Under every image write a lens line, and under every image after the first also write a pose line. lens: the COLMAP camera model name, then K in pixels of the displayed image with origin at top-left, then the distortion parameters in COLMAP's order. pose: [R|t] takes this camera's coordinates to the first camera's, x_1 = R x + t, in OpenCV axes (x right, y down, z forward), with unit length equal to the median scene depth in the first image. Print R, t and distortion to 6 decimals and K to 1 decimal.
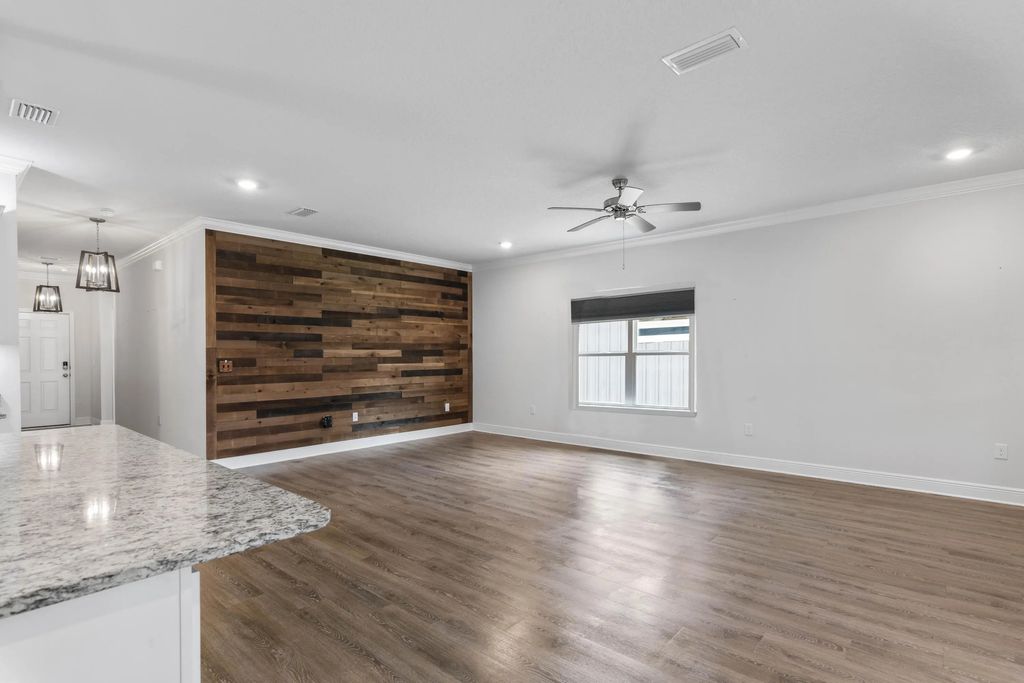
lens RADIAL K [[507.0, 0, 519.6], [0, 507.0, 359.9], [0, 0, 1]] dist [0.004955, -0.001935]
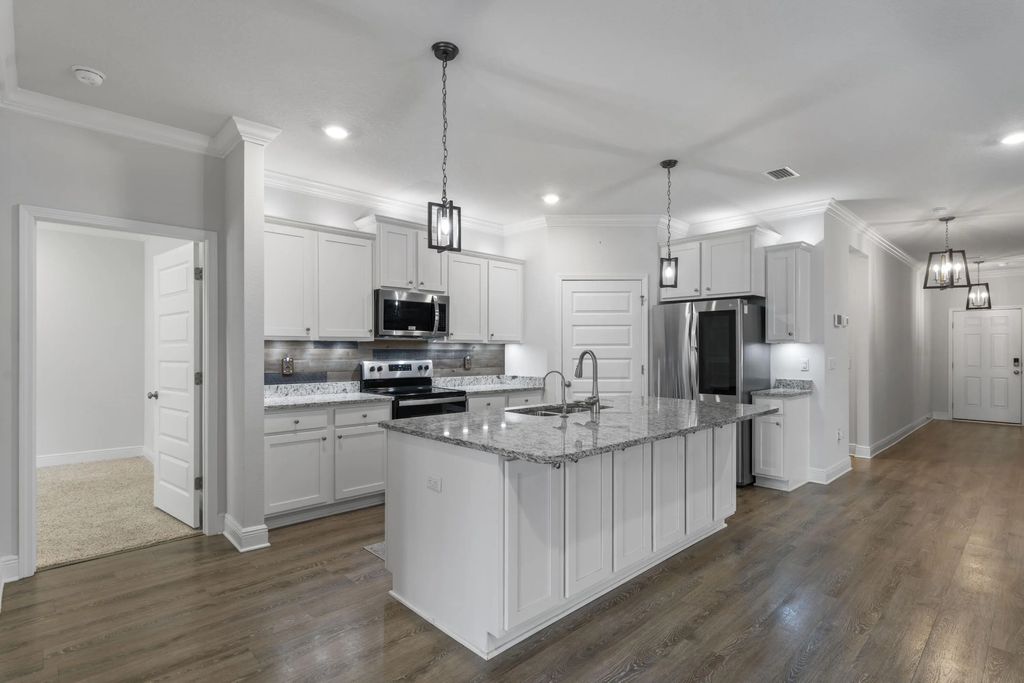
lens RADIAL K [[507.0, 0, 512.5], [0, 507.0, 351.2], [0, 0, 1]] dist [0.004955, -0.001935]
pose [[-0.100554, 0.004404, -0.994922, 0.233640], [-0.012084, 0.999911, 0.005647, -0.004676], [0.994858, 0.012590, -0.100492, 0.204339]]
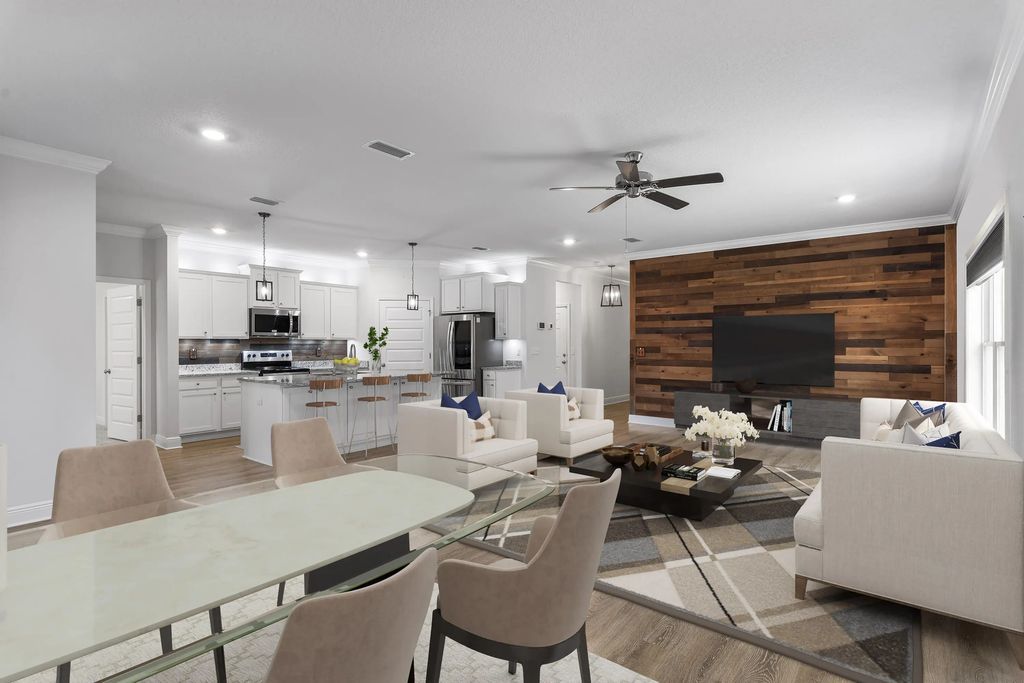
lens RADIAL K [[507.0, 0, 512.0], [0, 507.0, 345.7], [0, 0, 1]] dist [0.004955, -0.001935]
pose [[0.029174, 0.007514, -0.999546, 0.757990], [-0.010139, 0.999923, 0.007221, -0.011388], [0.999523, 0.009924, 0.029248, 0.523761]]
